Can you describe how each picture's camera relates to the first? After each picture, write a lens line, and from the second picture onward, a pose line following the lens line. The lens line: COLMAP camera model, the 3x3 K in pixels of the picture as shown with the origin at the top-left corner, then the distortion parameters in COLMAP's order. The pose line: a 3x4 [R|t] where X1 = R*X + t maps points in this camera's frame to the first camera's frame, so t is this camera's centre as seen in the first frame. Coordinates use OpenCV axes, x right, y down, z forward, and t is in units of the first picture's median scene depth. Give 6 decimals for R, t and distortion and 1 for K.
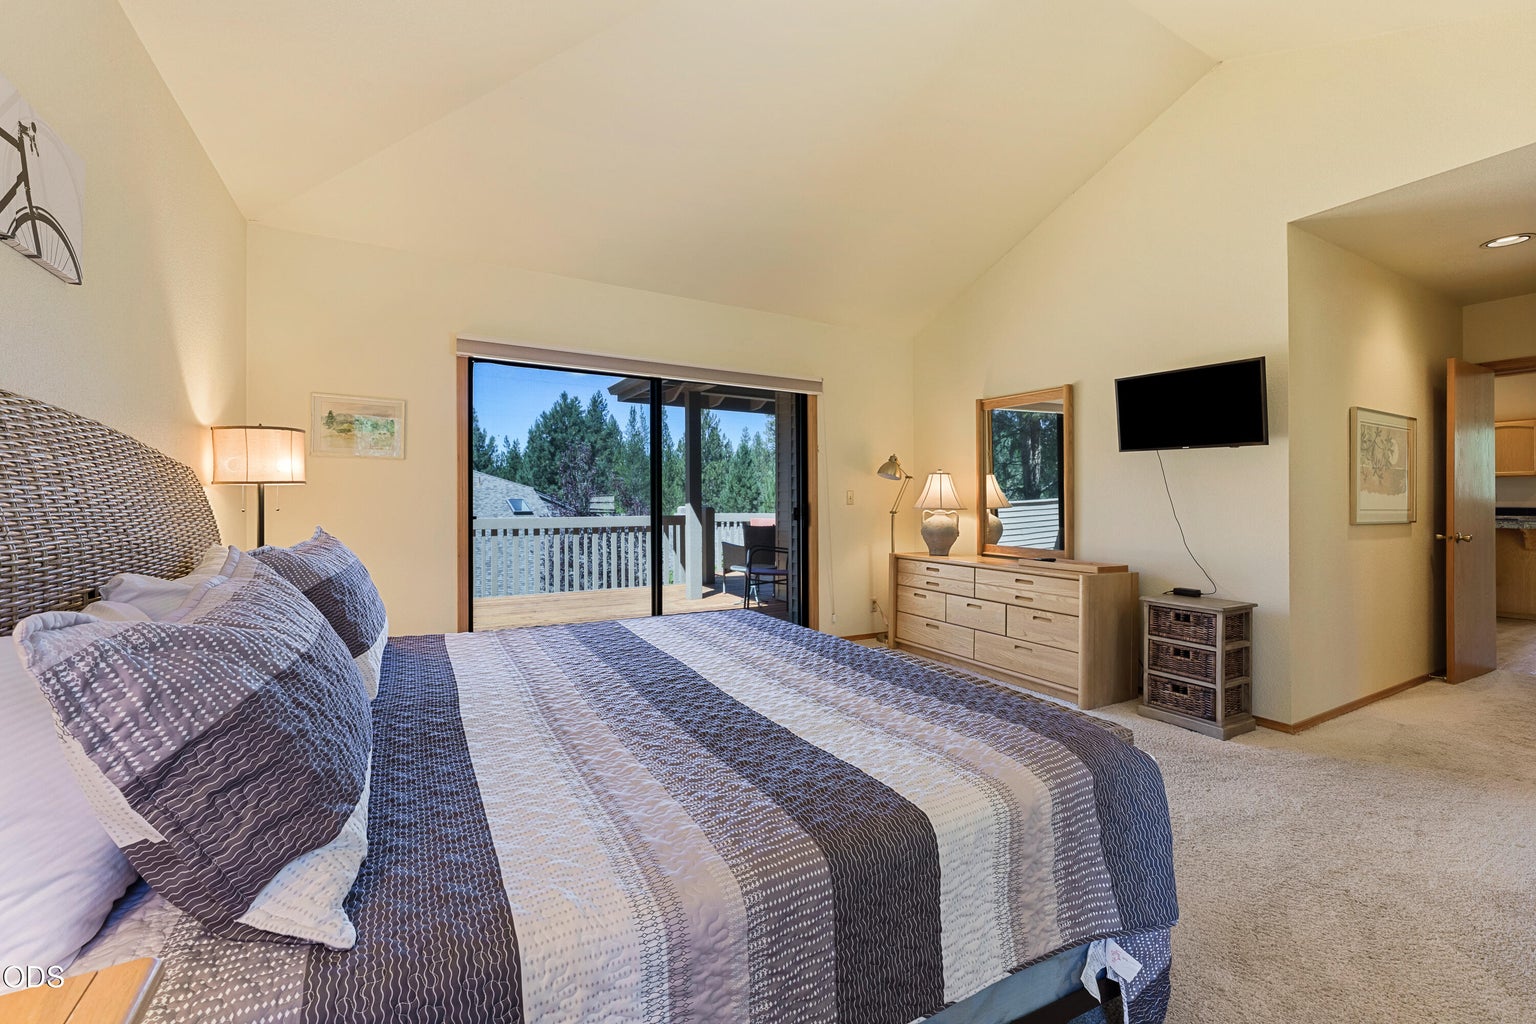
lens RADIAL K [[623.5, 0, 767.5], [0, 623.5, 502.0], [0, 0, 1]] dist [-0.000293, -0.000018]
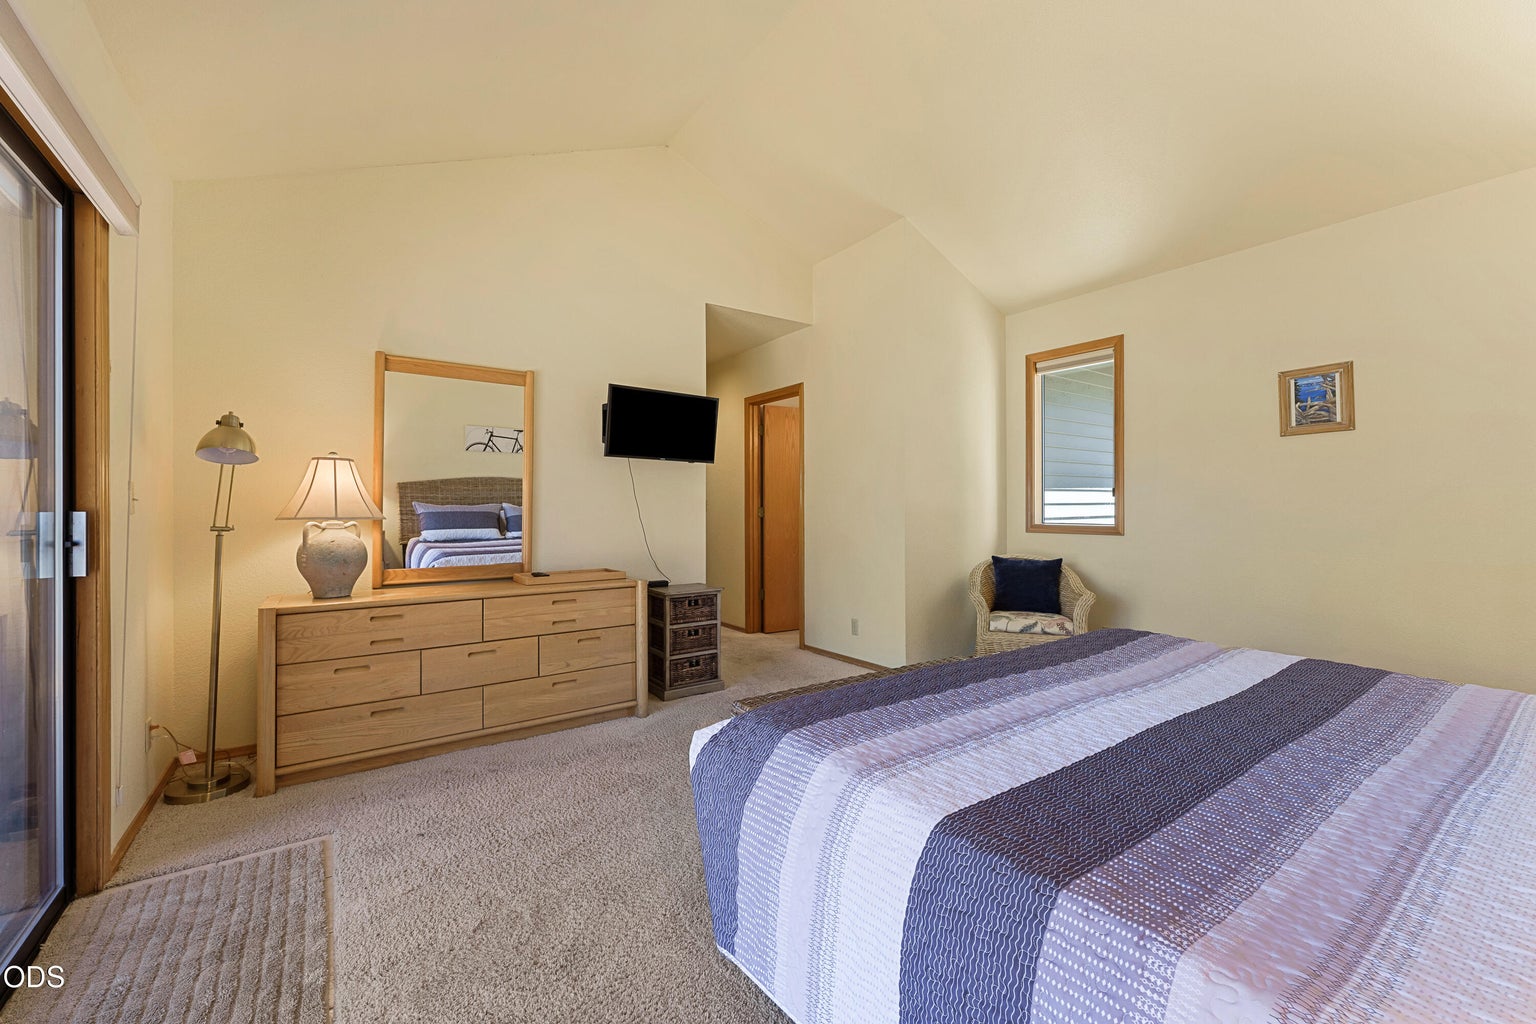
lens RADIAL K [[623.5, 0, 767.5], [0, 623.5, 502.0], [0, 0, 1]] dist [-0.000293, -0.000018]
pose [[-0.092283, 0.005547, 0.995717, -0.508436], [0.005786, 0.999971, -0.005035, 0.000056], [-0.995716, 0.005297, -0.092312, 0.923791]]
